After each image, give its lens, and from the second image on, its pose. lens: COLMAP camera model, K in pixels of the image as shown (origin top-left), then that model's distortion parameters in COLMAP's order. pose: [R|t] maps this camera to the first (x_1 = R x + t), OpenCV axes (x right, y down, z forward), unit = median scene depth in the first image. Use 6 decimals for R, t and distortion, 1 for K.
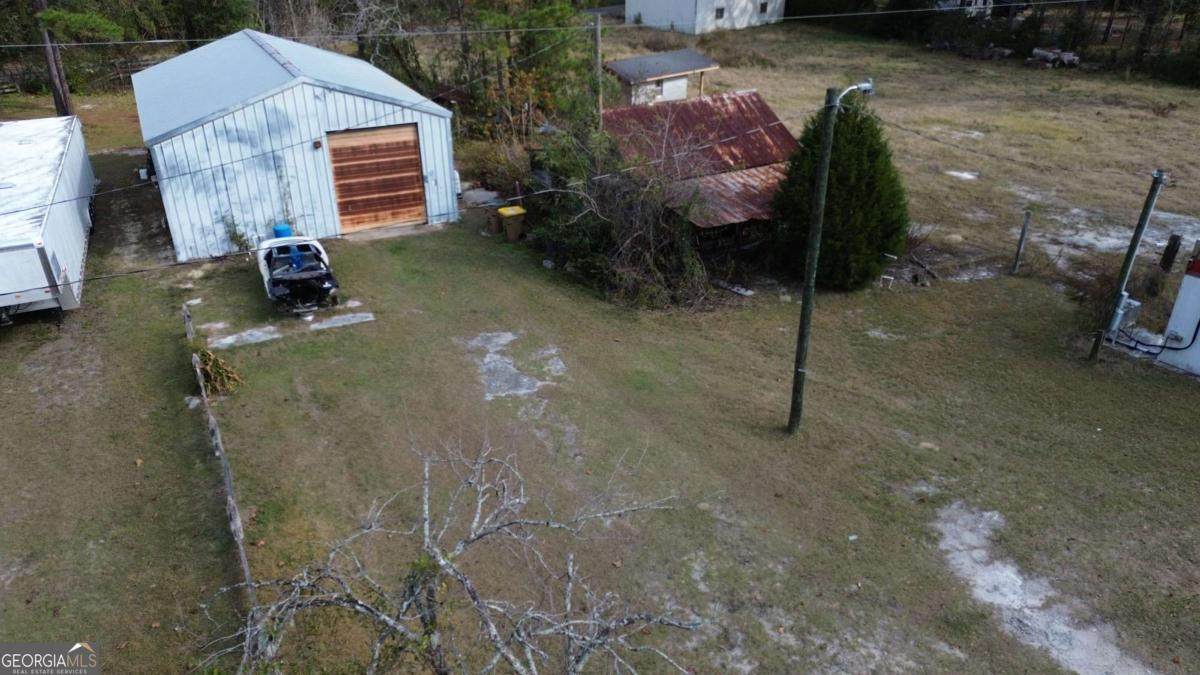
lens RADIAL K [[838.6, 0, 603.9], [0, 838.6, 336.0], [0, 0, 1]] dist [0.088037, -0.095279]
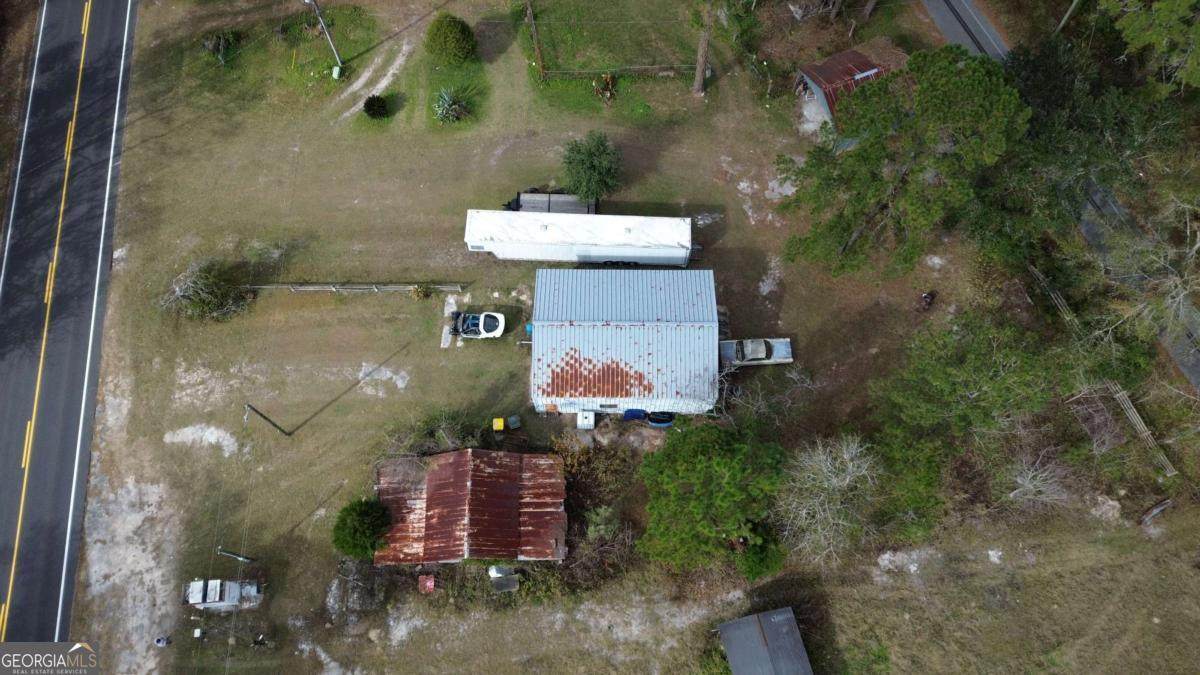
lens RADIAL K [[843.4, 0, 608.0], [0, 843.4, 338.3], [0, 0, 1]] dist [0.071876, -0.091905]
pose [[-0.472847, 0.821925, -0.317576, 0.239808], [-0.397781, 0.122483, 0.909268, -2.140880], [0.786248, 0.556270, 0.269030, 0.564161]]
